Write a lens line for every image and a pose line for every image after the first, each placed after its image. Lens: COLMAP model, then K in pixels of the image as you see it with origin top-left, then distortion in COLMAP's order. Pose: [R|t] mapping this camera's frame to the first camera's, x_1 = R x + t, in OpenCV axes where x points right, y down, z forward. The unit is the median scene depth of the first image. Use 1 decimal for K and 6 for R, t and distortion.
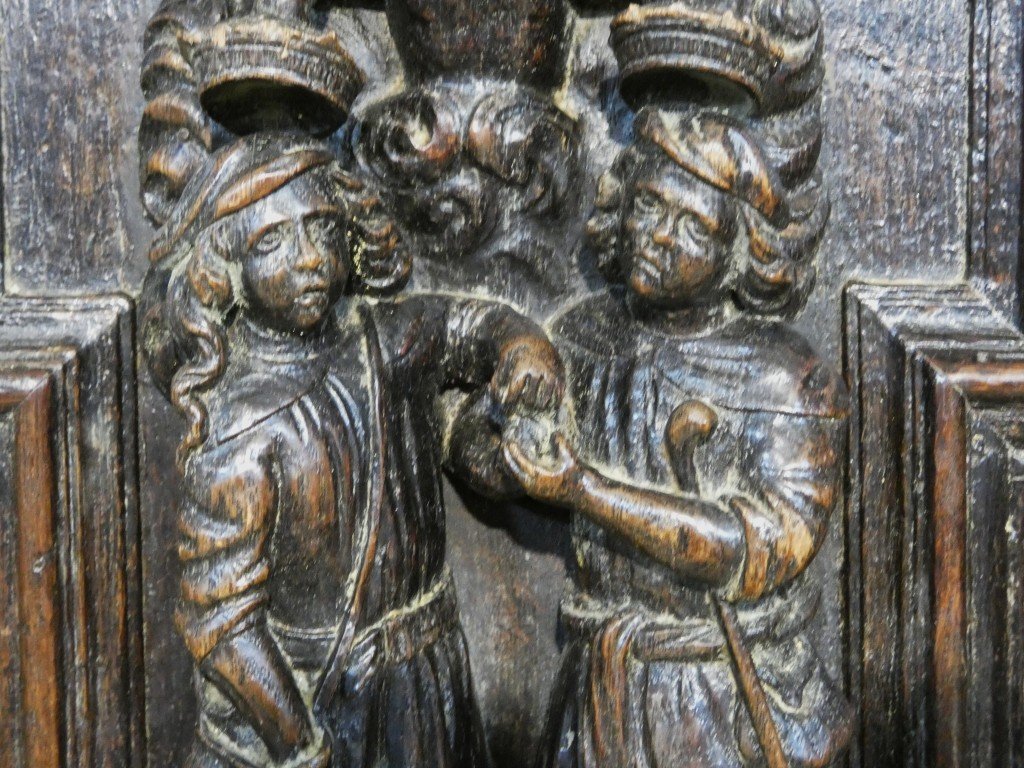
lens RADIAL K [[1807.4, 0, 512.4], [0, 1807.4, 354.4], [0, 0, 1]] dist [0.277362, -2.545889]
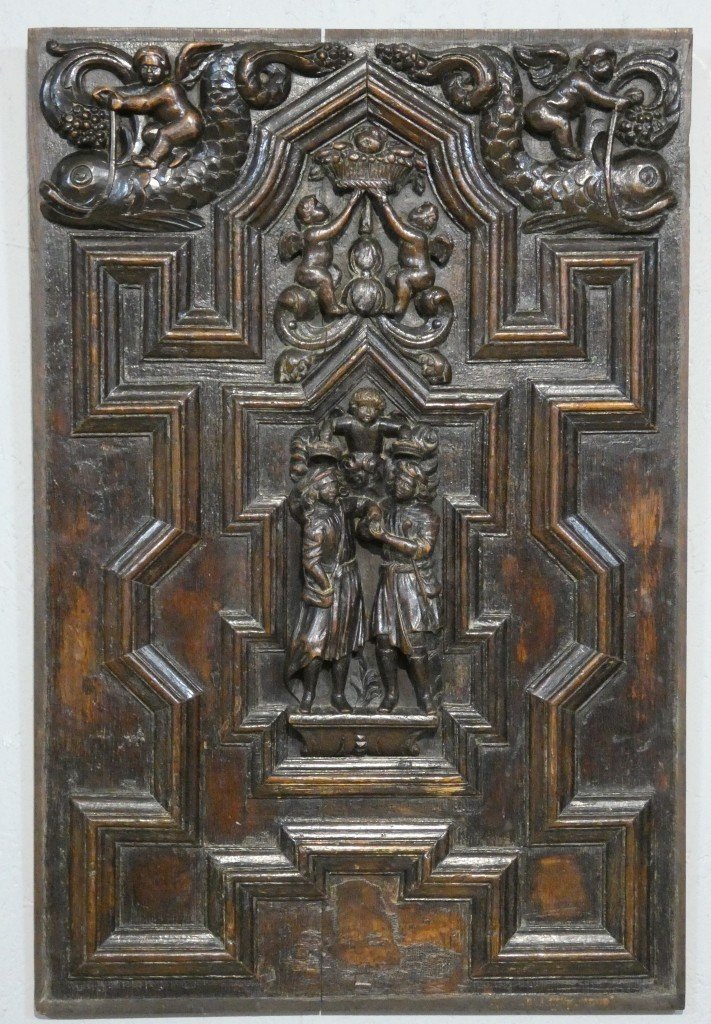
lens RADIAL K [[1967.7, 0, 355.5], [0, 1967.7, 512.0], [0, 0, 1]] dist [0.402105, 0.000786]
pose [[0.999575, 0.014465, 0.025306, -0.173525], [-0.014176, 0.999833, -0.011556, 0.067071], [-0.025469, 0.011192, 0.999613, -4.223036]]
